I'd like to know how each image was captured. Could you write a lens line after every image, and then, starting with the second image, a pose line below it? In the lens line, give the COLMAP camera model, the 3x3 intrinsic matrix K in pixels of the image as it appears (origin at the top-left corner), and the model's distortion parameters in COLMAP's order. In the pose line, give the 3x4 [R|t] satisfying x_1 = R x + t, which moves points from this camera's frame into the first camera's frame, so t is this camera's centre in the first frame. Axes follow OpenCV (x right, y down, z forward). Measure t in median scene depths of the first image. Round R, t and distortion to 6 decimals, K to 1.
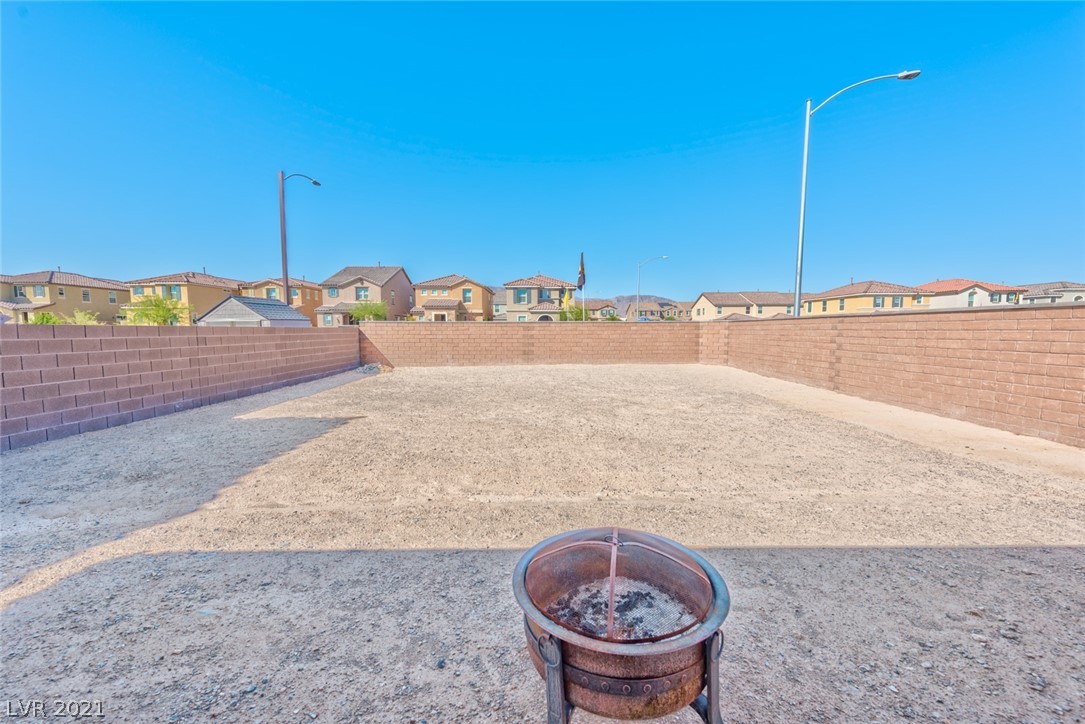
lens RADIAL K [[423.5, 0, 542.5], [0, 423.5, 362.0], [0, 0, 1]] dist [0.013042, -0.000301]
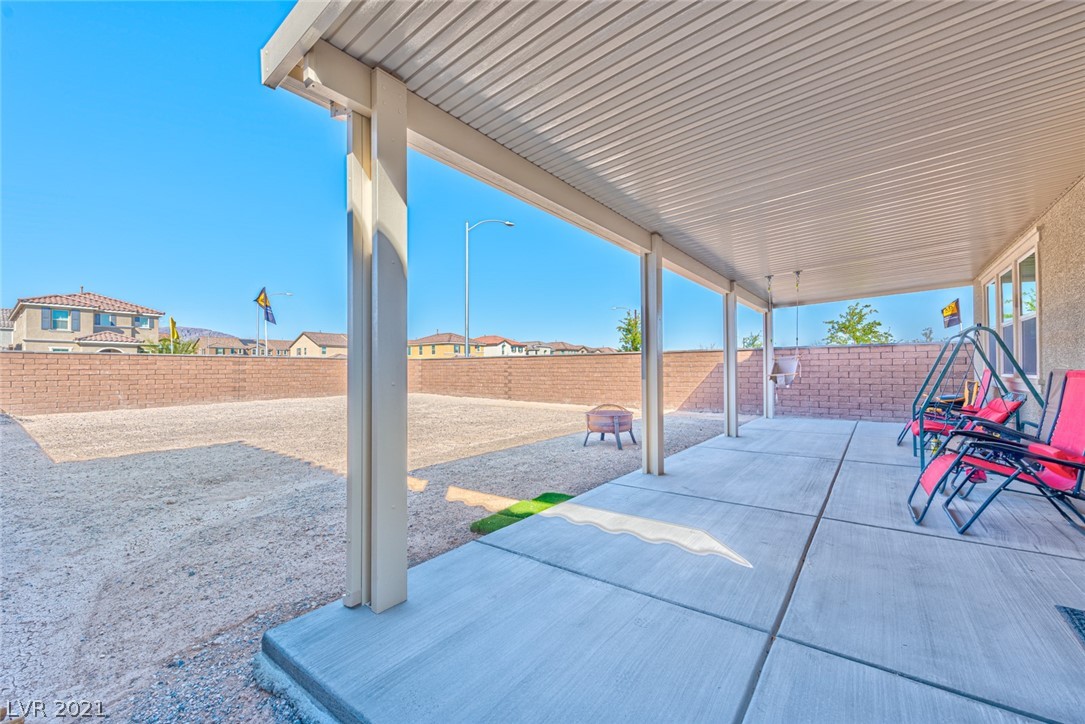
lens RADIAL K [[423.5, 0, 542.5], [0, 423.5, 362.0], [0, 0, 1]] dist [0.013042, -0.000301]
pose [[0.619432, 0.014329, 0.784920, -0.113017], [0.061524, 0.995872, -0.066732, 0.007398], [-0.782636, 0.089627, 0.615993, -0.037001]]
